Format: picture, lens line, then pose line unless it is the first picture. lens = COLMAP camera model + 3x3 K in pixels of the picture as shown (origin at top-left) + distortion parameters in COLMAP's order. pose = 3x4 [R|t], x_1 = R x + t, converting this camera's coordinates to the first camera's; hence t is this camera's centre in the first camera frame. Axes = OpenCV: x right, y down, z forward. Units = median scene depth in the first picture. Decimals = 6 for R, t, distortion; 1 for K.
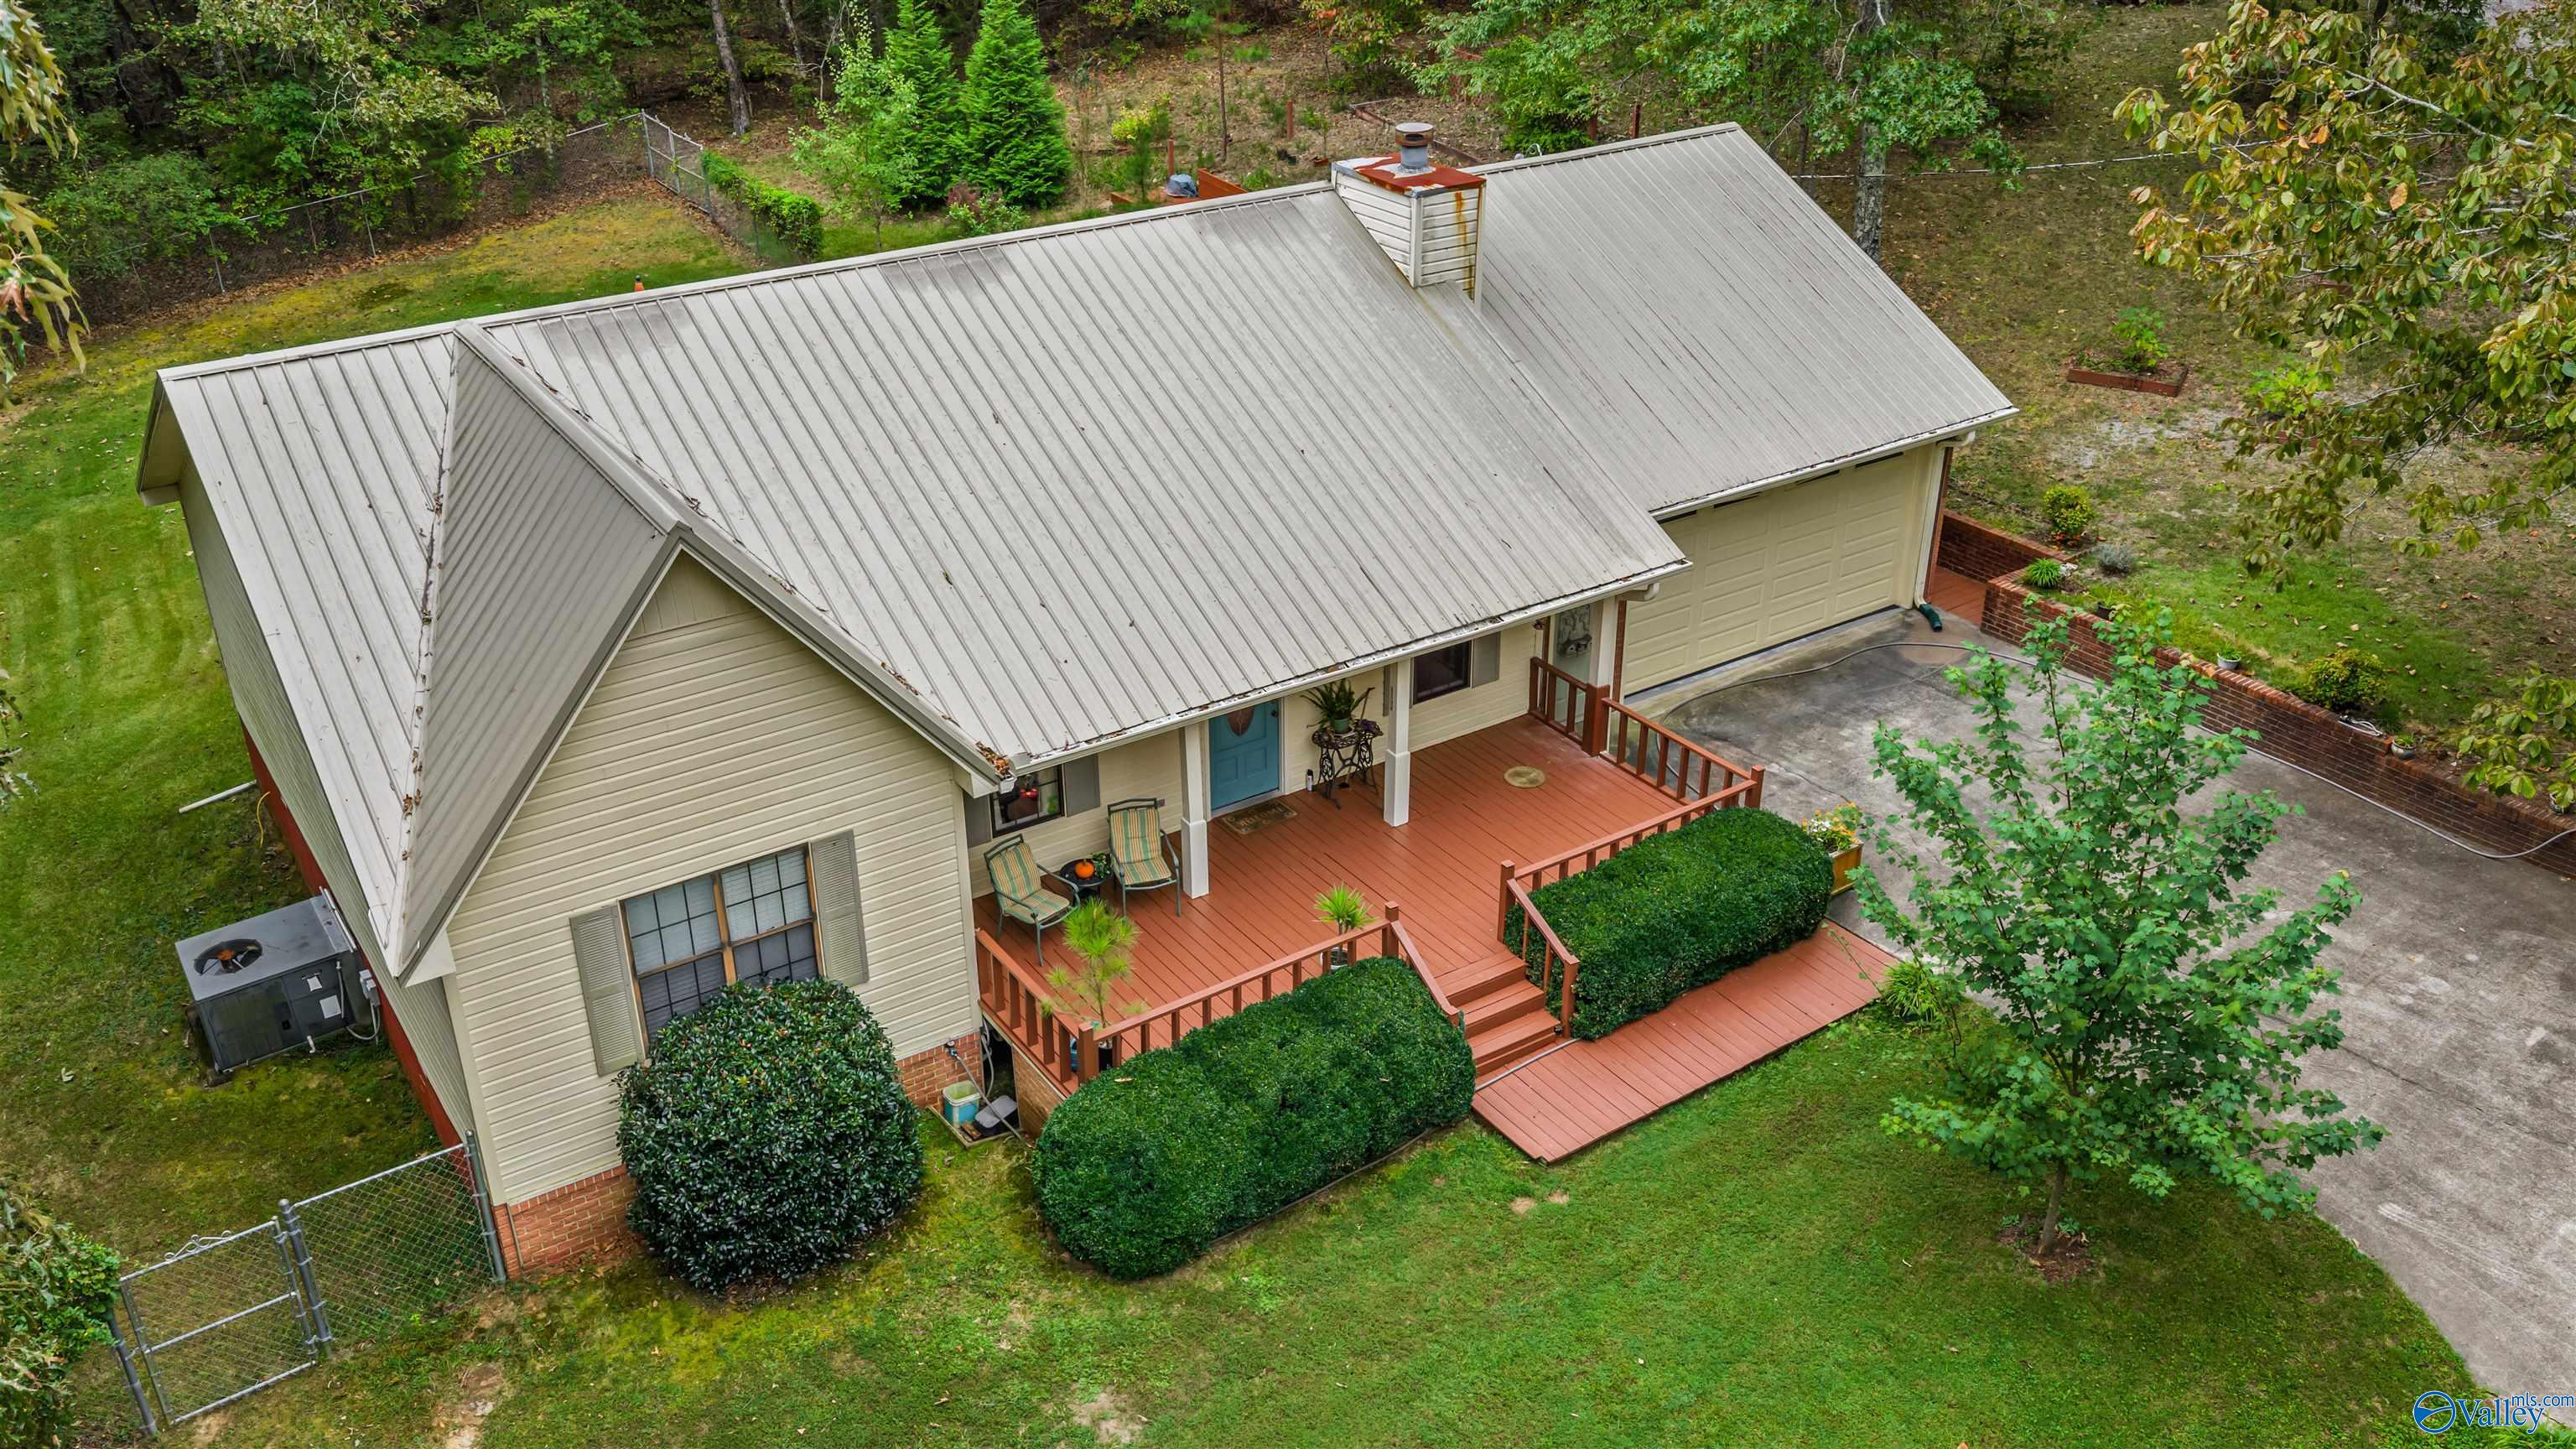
lens RADIAL K [[2131.4, 0, 1288.0], [0, 2131.4, 724.5], [0, 0, 1]] dist [0.007424, 0.002594]
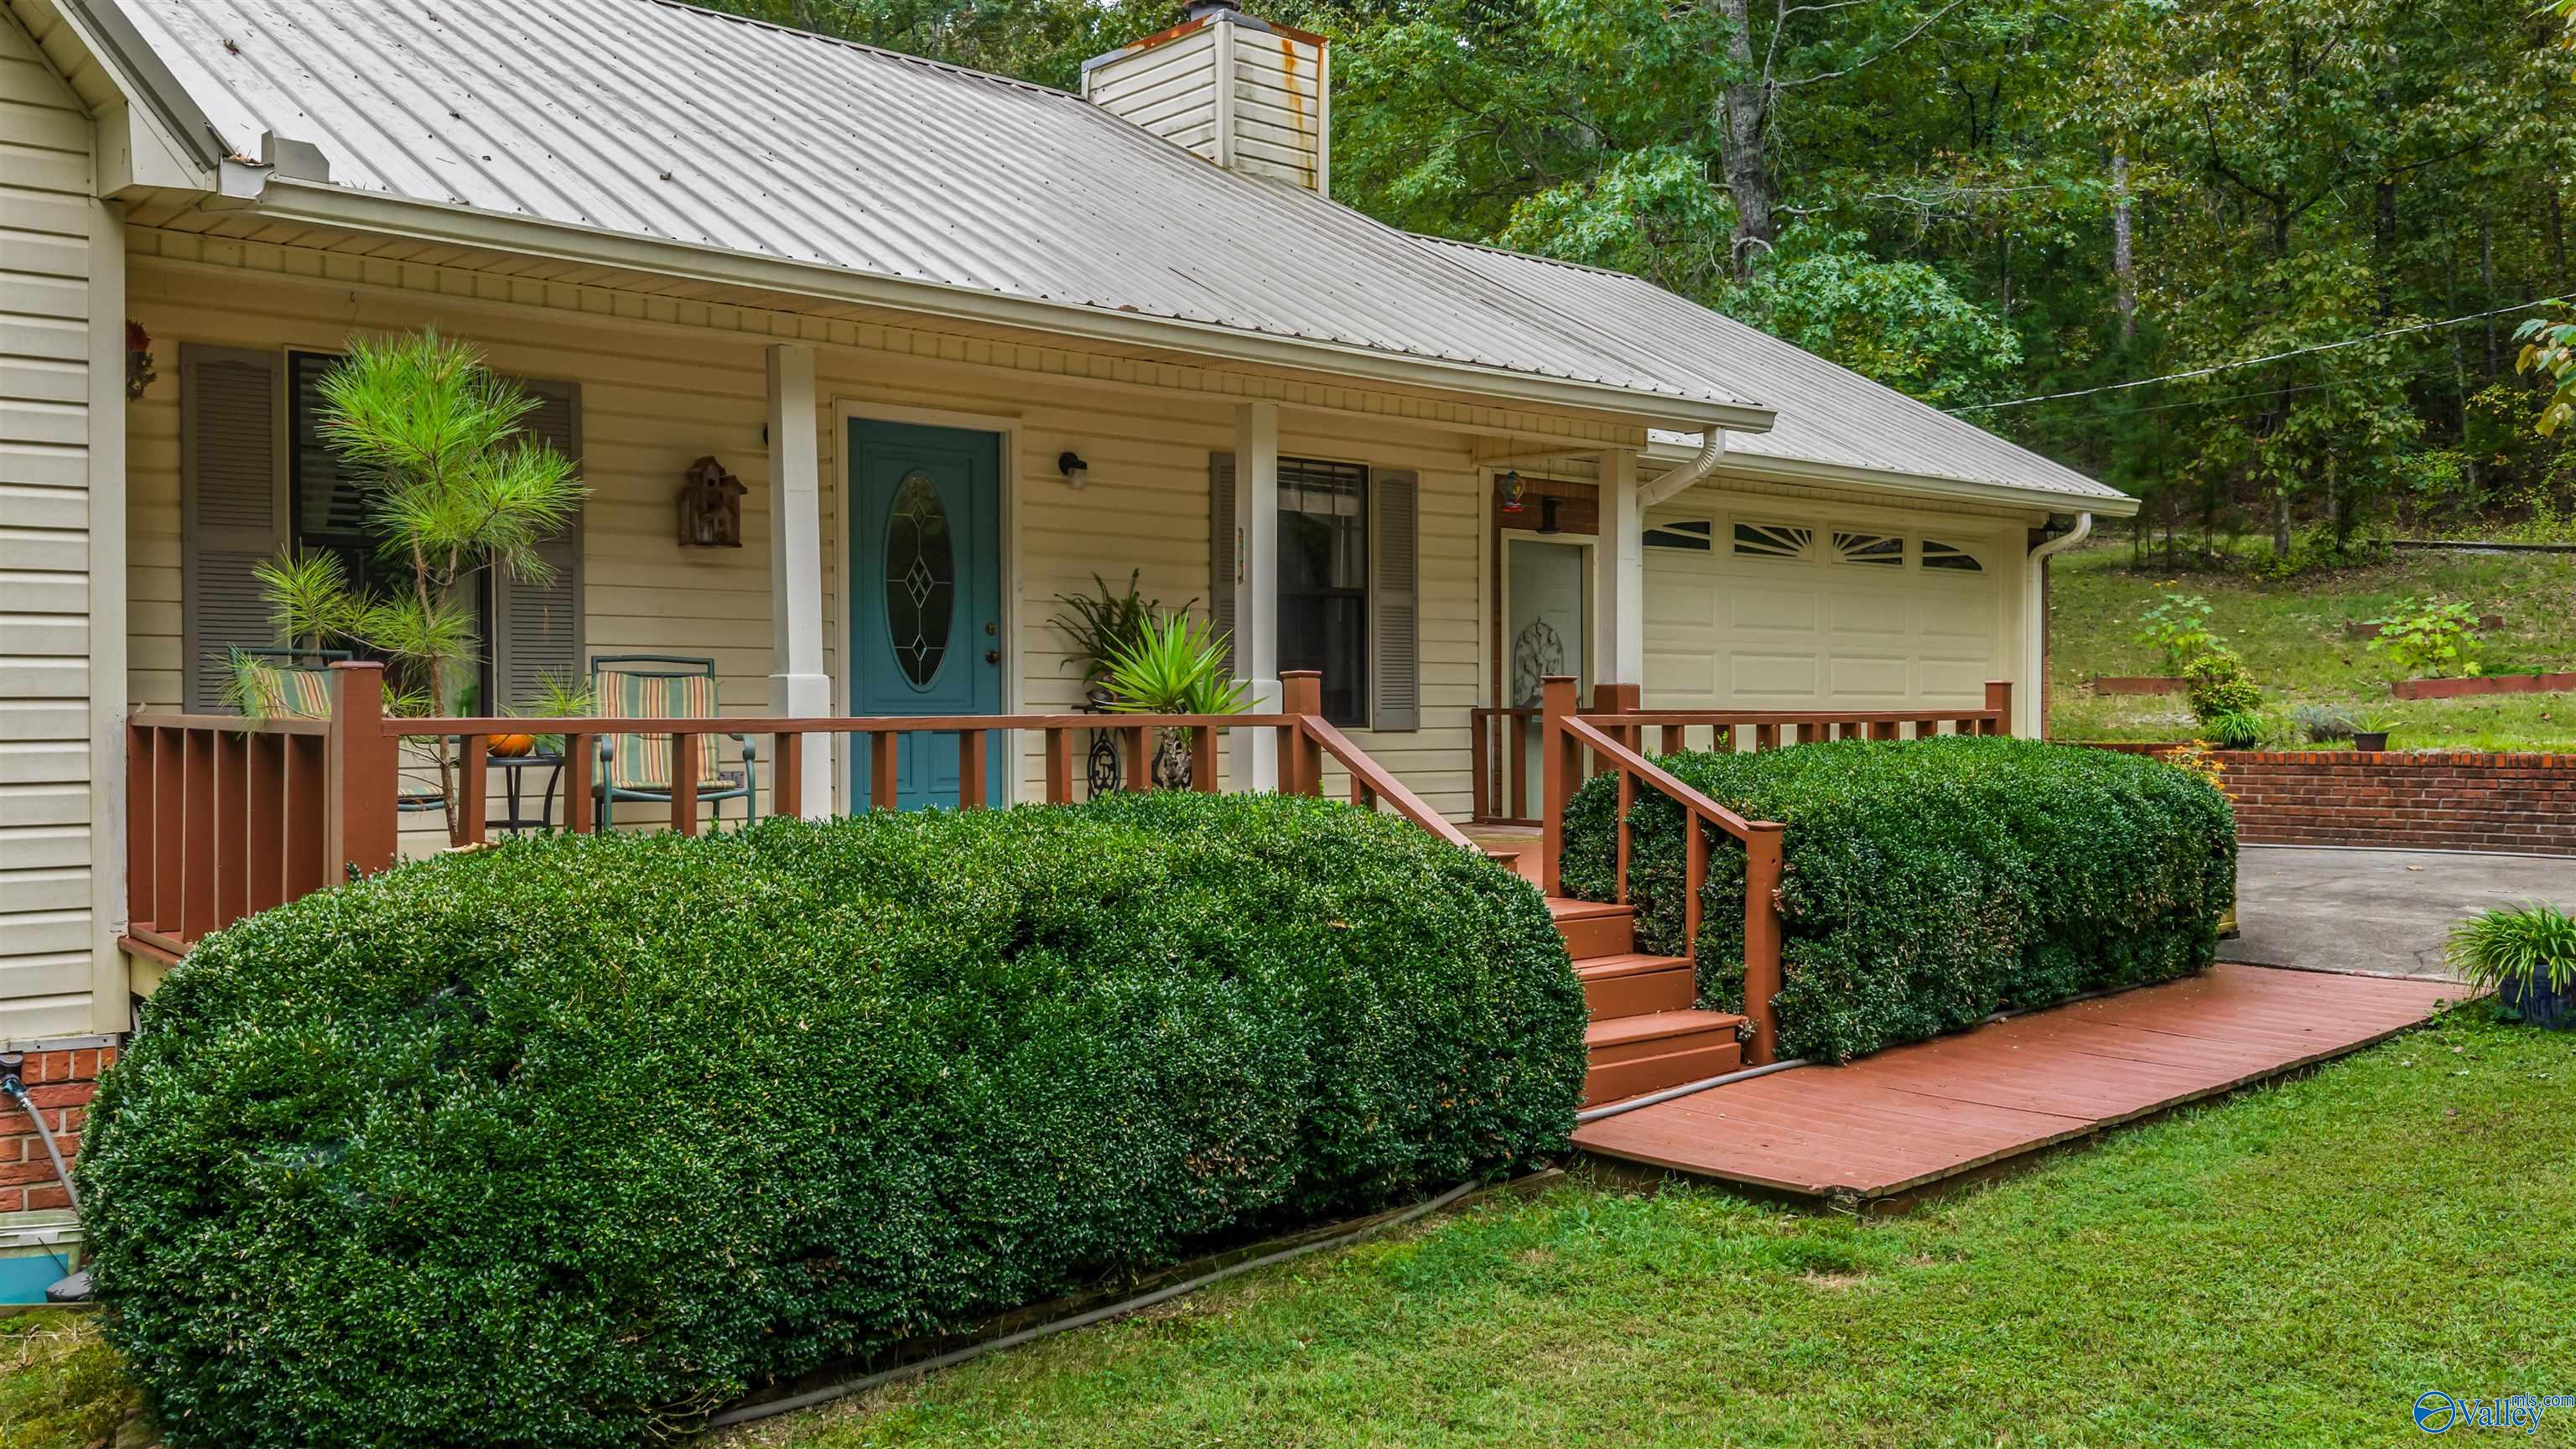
lens RADIAL K [[2131.4, 0, 1288.0], [0, 2131.4, 724.5], [0, 0, 1]] dist [0.007424, 0.002594]
pose [[0.990906, 0.001582, 0.134550, -0.004404], [0.060577, 0.887626, -0.456564, 0.217148], [-0.120152, 0.460562, 0.879458, 0.537691]]
